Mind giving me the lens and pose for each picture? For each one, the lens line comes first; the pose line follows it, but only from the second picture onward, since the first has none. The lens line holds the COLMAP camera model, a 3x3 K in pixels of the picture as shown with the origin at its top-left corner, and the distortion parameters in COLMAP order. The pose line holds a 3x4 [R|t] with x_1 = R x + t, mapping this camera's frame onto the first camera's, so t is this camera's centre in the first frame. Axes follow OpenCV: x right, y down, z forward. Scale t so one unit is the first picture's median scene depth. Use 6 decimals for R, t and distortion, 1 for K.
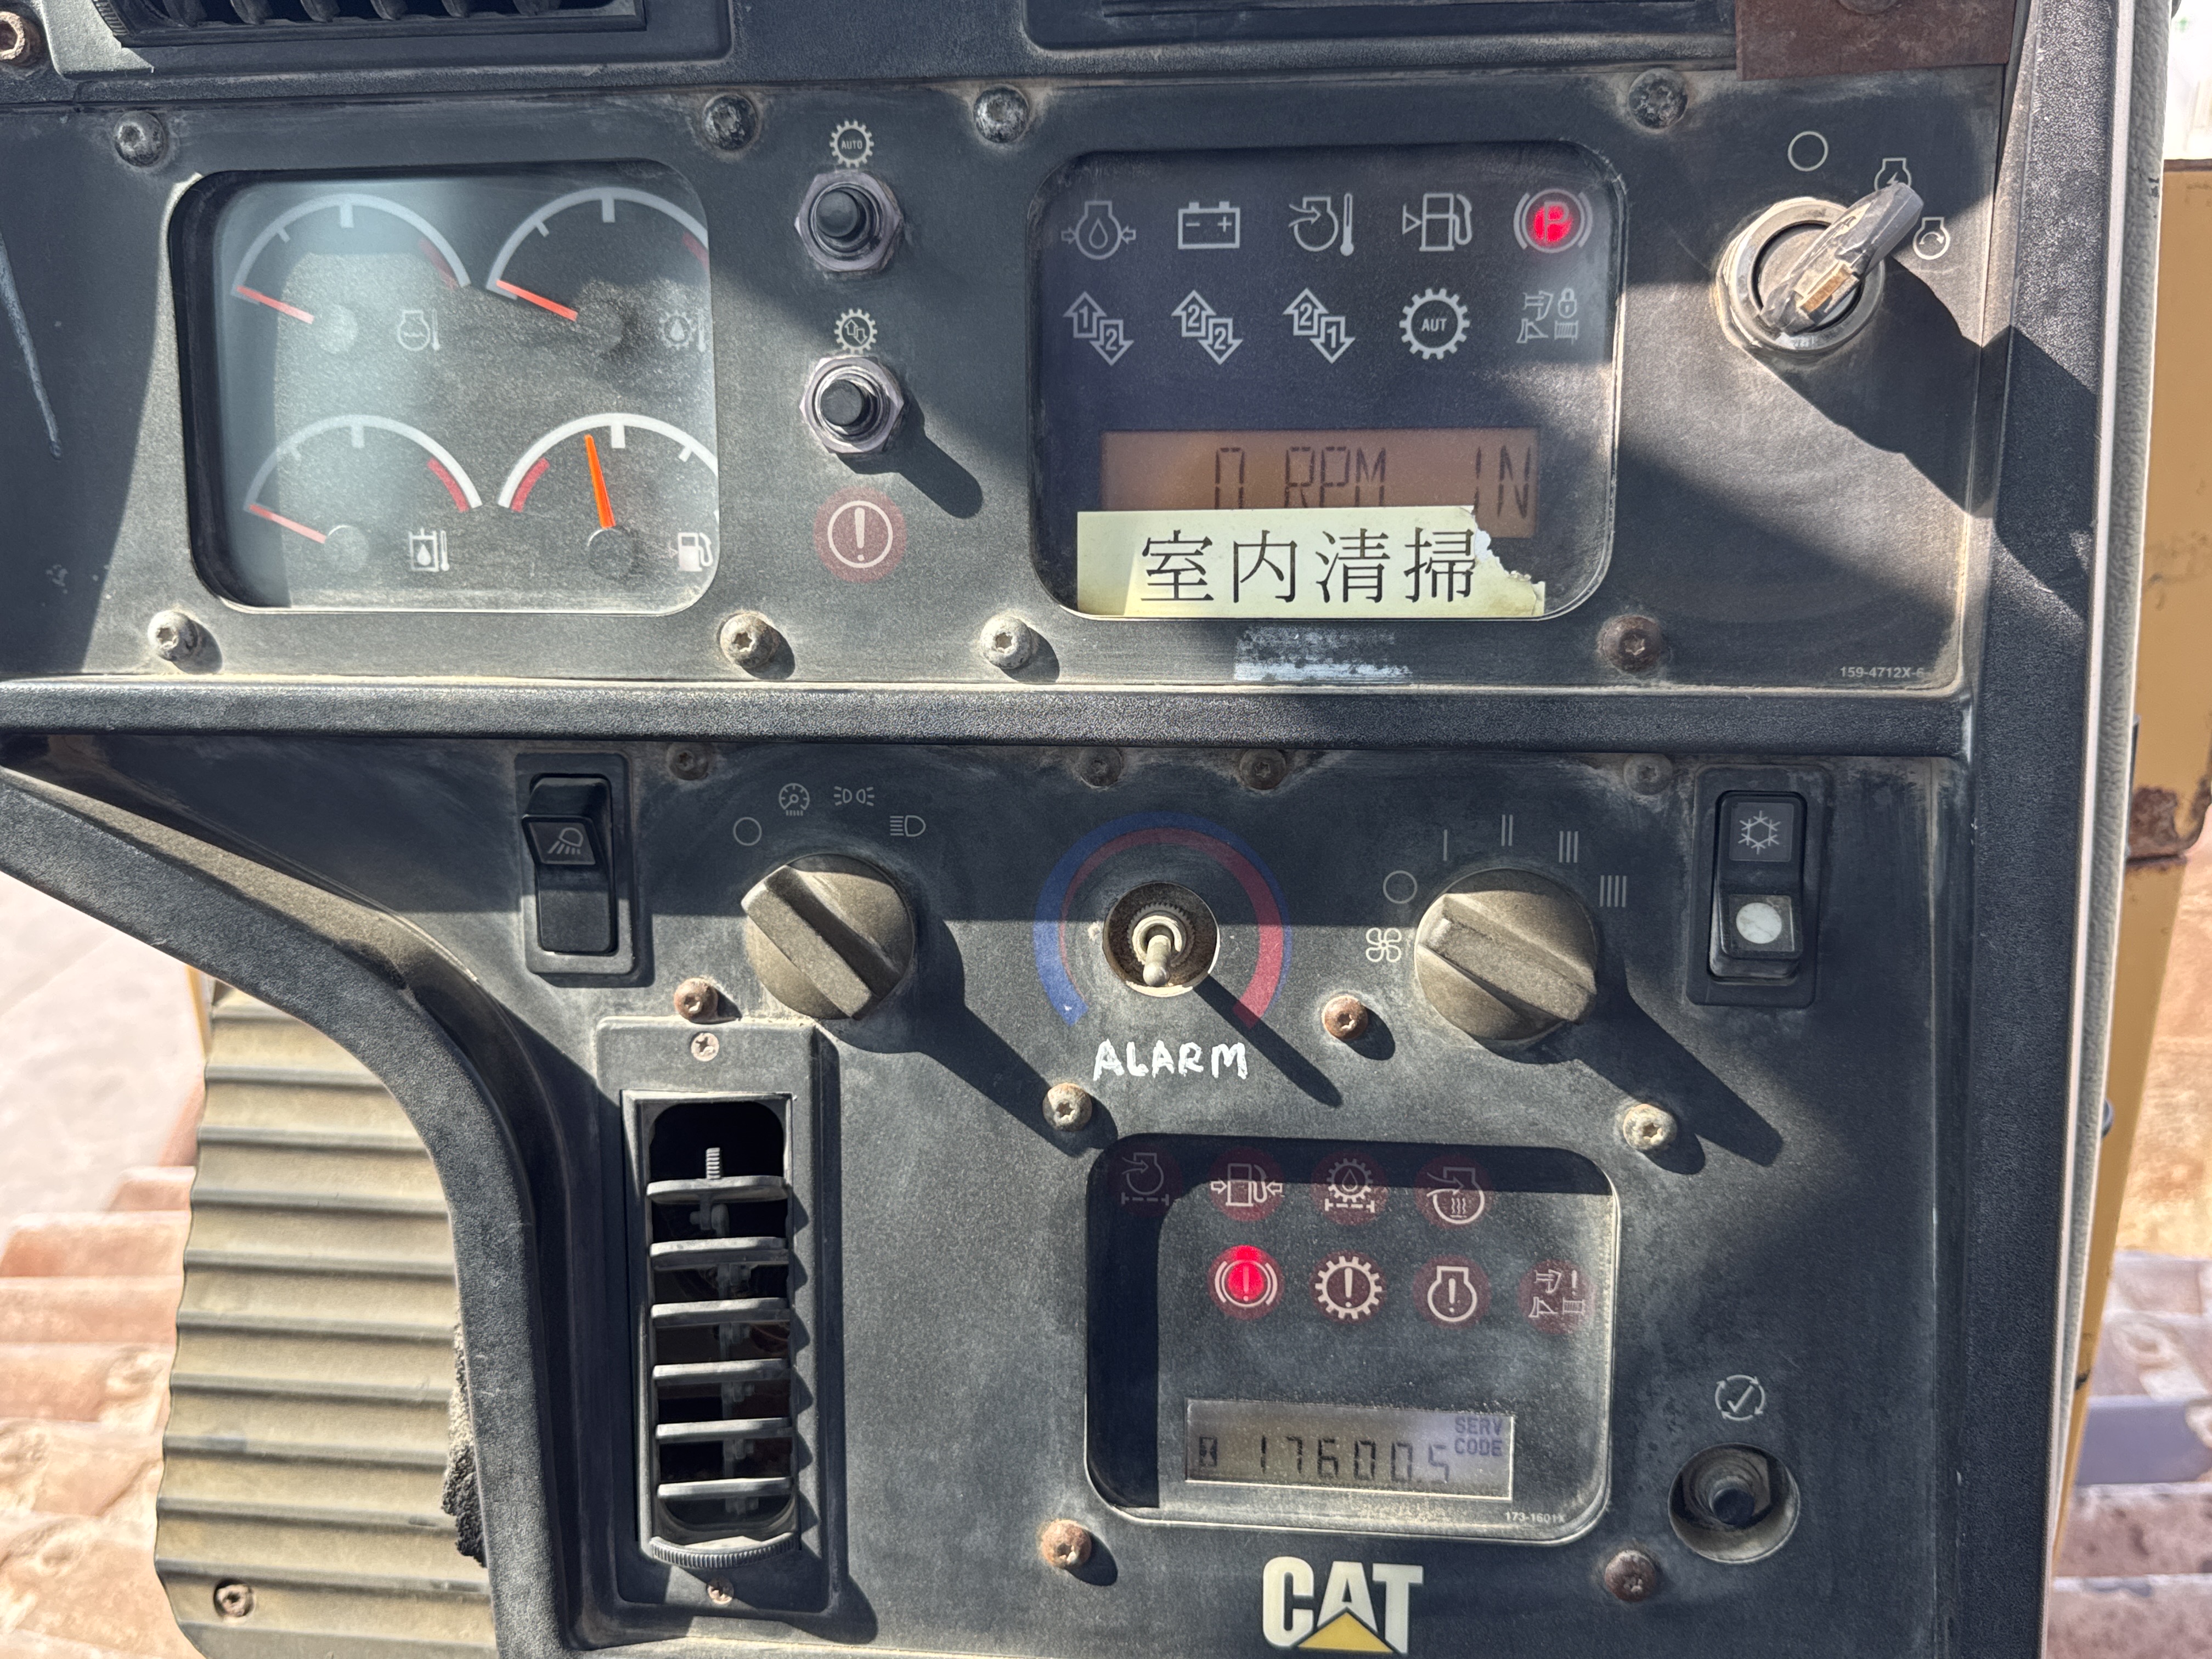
lens RADIAL K [[1916.8, 0, 1114.6], [0, 1916.8, 828.7], [0, 0, 1]] dist [0.133740, -0.000290]
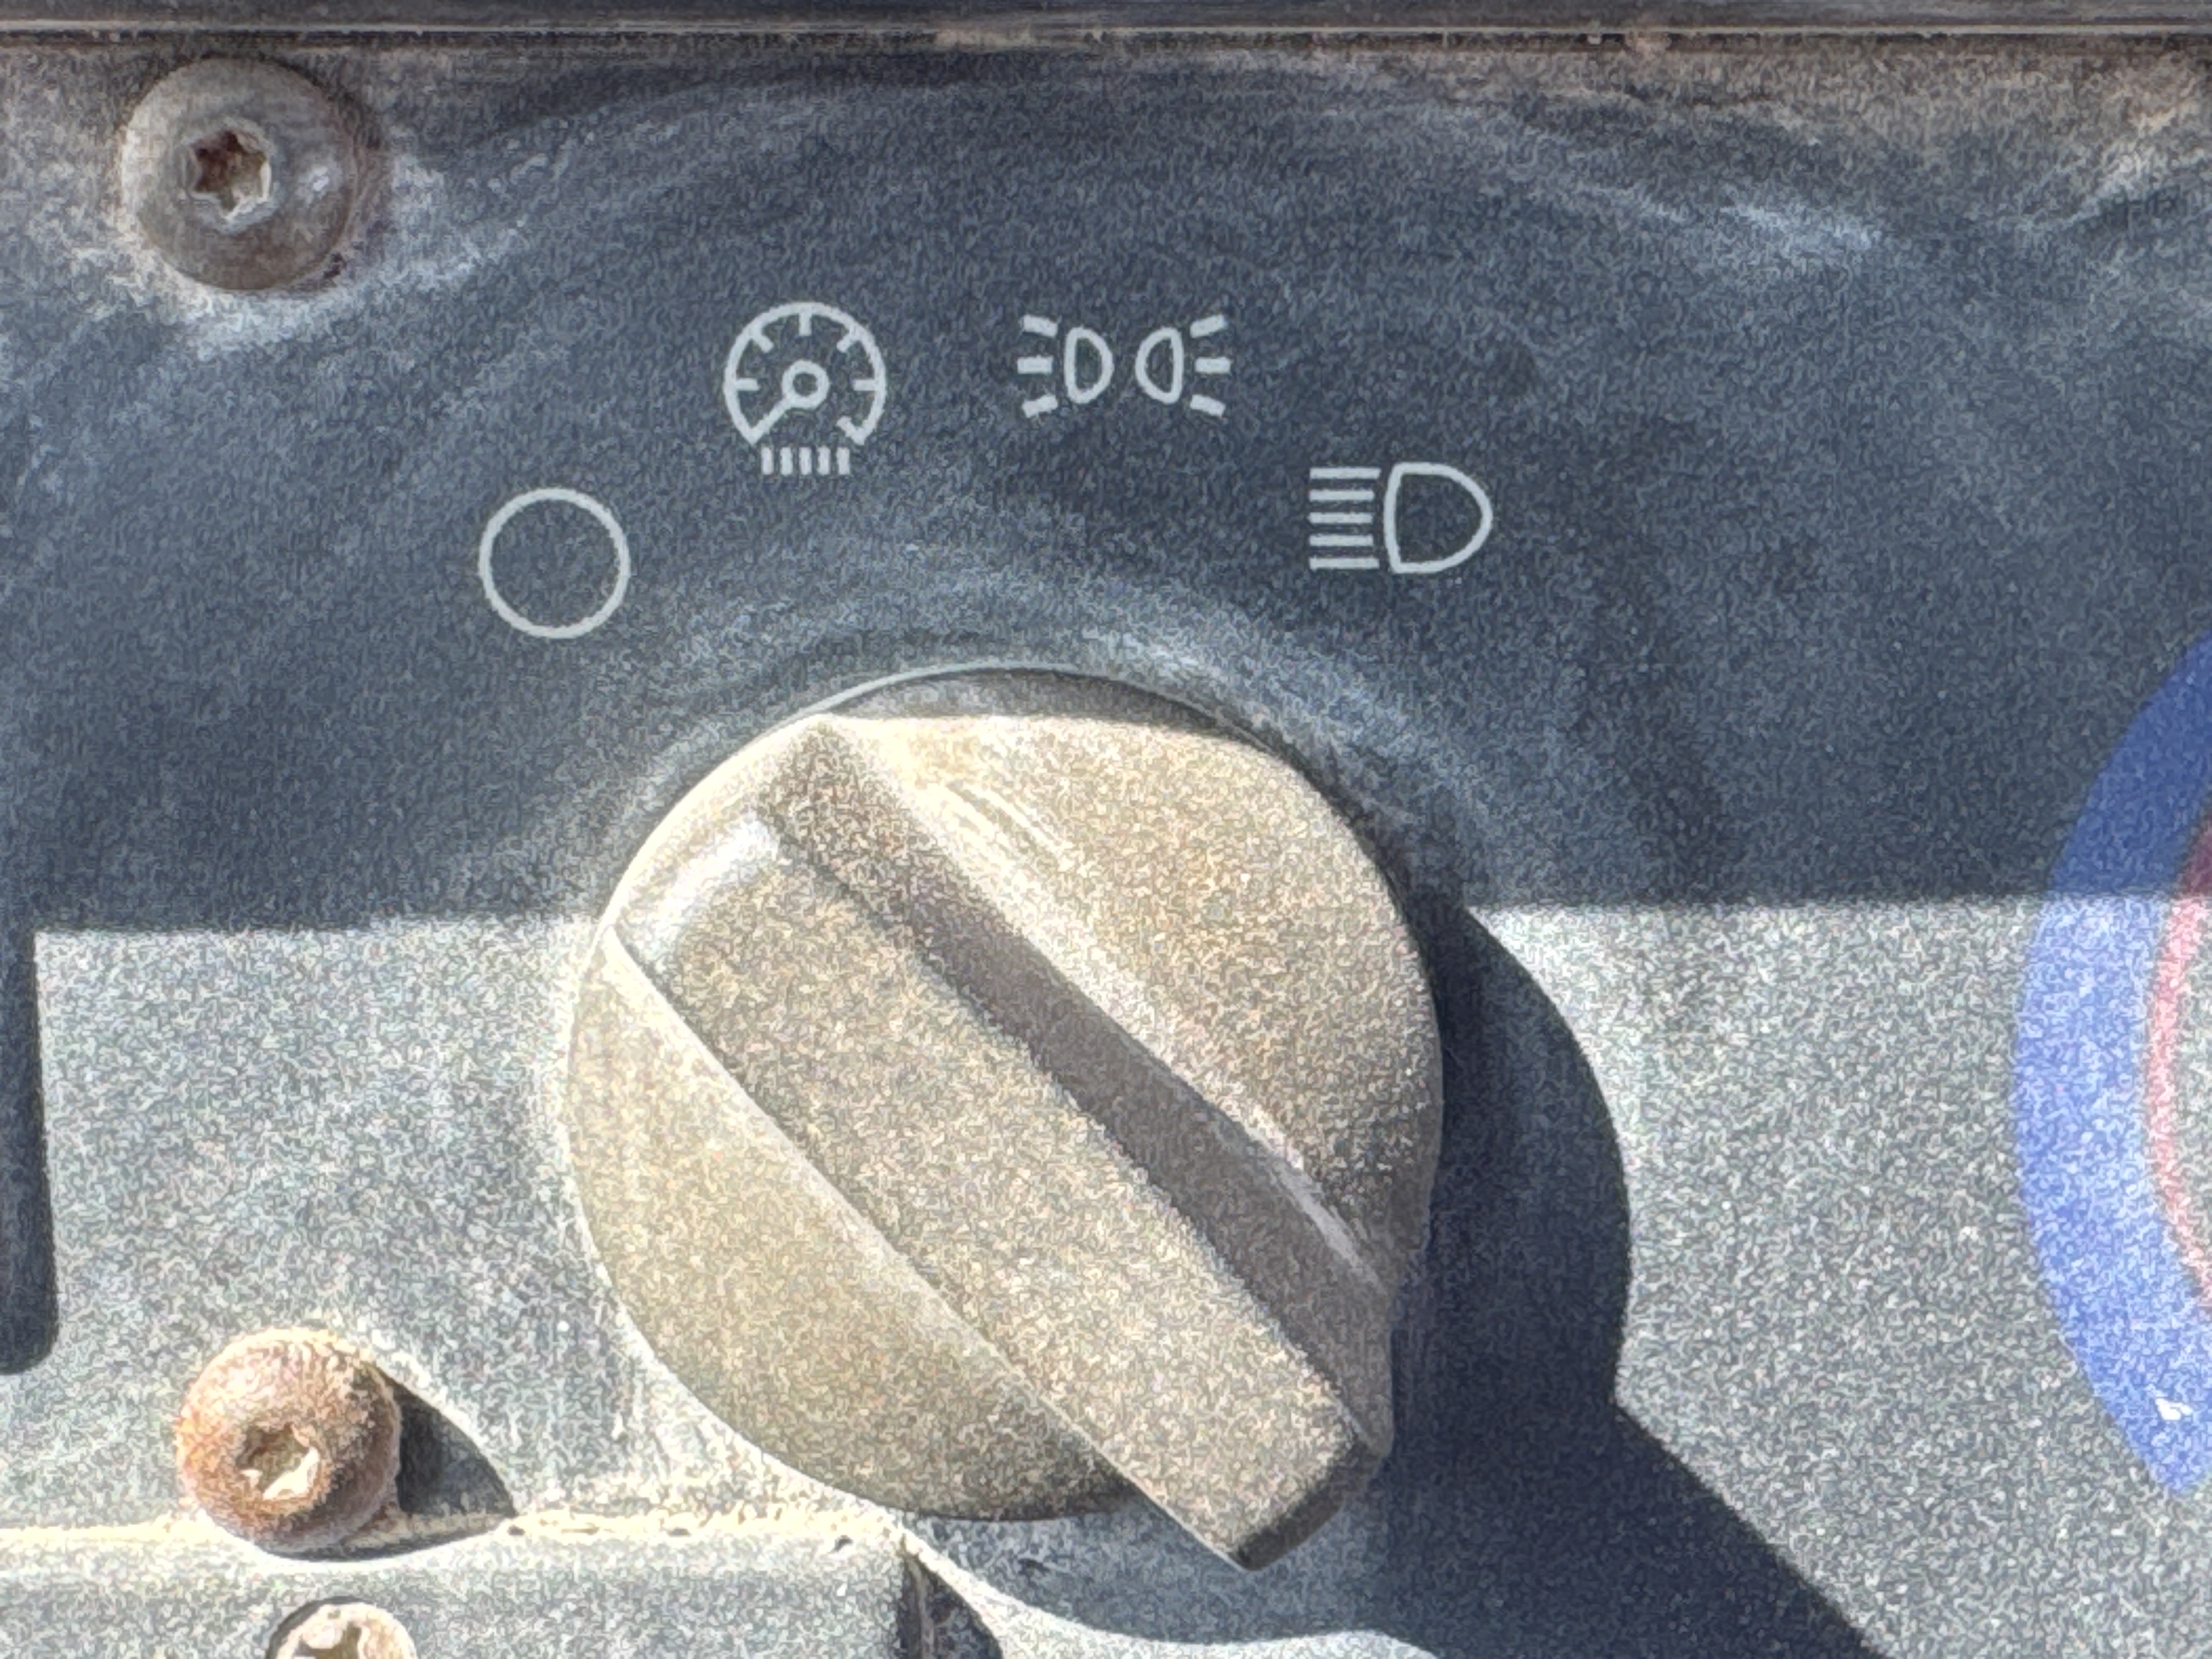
lens RADIAL K [[3377.1, 0, 1101.9], [0, 3377.1, 841.8], [0, 0, 1]] dist [0.001080, 0.000000]
pose [[0.989555, -0.024673, 0.142028, -0.186319], [0.022184, 0.999572, 0.019081, 0.024023], [-0.142438, -0.015731, 0.989679, 0.663304]]
